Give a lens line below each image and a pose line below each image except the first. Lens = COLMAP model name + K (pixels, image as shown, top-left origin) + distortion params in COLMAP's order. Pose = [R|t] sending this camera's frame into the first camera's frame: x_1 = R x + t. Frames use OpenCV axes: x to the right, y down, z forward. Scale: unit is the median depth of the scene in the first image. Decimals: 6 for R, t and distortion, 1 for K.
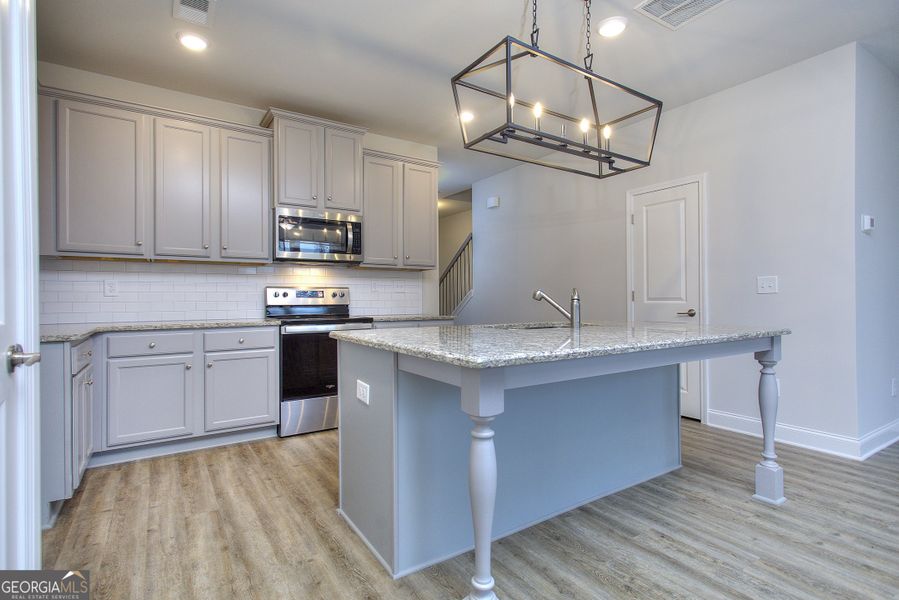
lens RADIAL K [[429.2, 0, 448.3], [0, 429.2, 298.3], [0, 0, 1]] dist [0.008287, 0.001684]
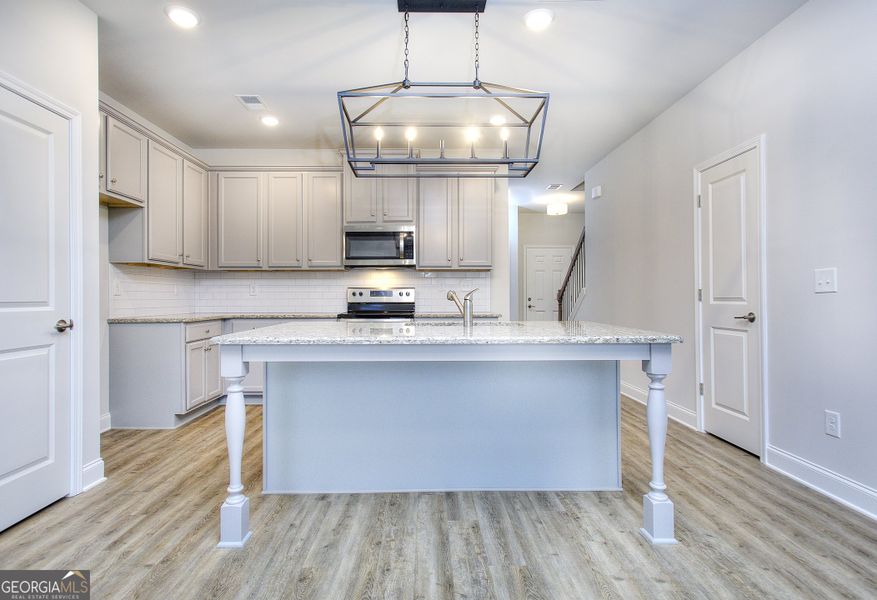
lens RADIAL K [[448.6, 0, 435.8], [0, 448.6, 294.1], [0, 0, 1]] dist [0.005516, 0.001950]
pose [[0.847956, -0.000362, -0.530066, 0.584276], [-0.001043, 0.999997, -0.002352, -0.006070], [0.530065, 0.002548, 0.847953, 0.015319]]
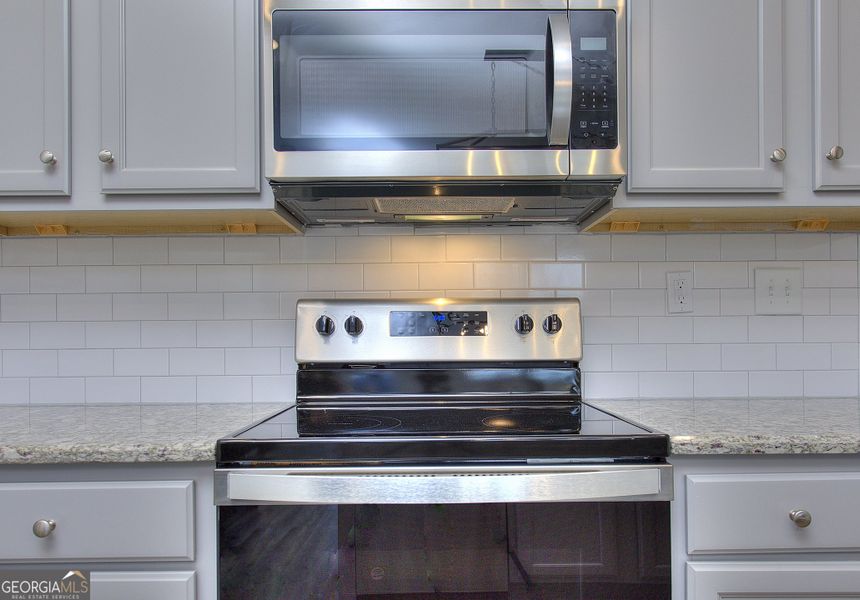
lens RADIAL K [[579.2, 0, 436.6], [0, 579.2, 332.8], [0, 0, 1]] dist [0.004797, 0.000460]
pose [[0.838848, -0.001649, -0.544363, -0.138638], [0.003008, 0.999994, 0.001607, -0.004461], [0.544357, -0.002986, 0.838848, 0.827162]]
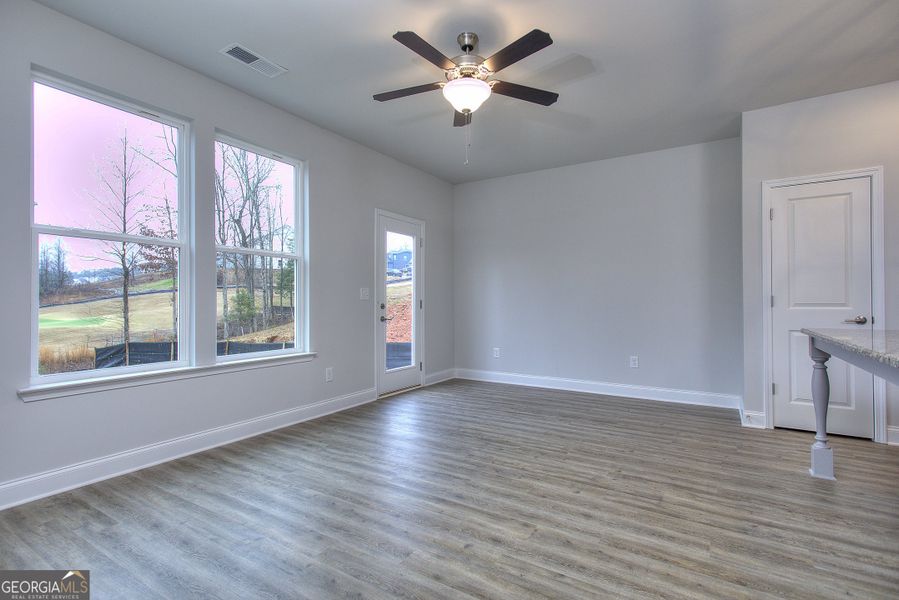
lens RADIAL K [[442.4, 0, 442.7], [0, 442.4, 296.2], [0, 0, 1]] dist [0.010815, 0.003224]
pose [[-0.902063, -0.000237, -0.431604, 1.036794], [0.003966, 0.999953, -0.008838, -0.006867], [0.431586, -0.009684, -0.902020, 0.841233]]
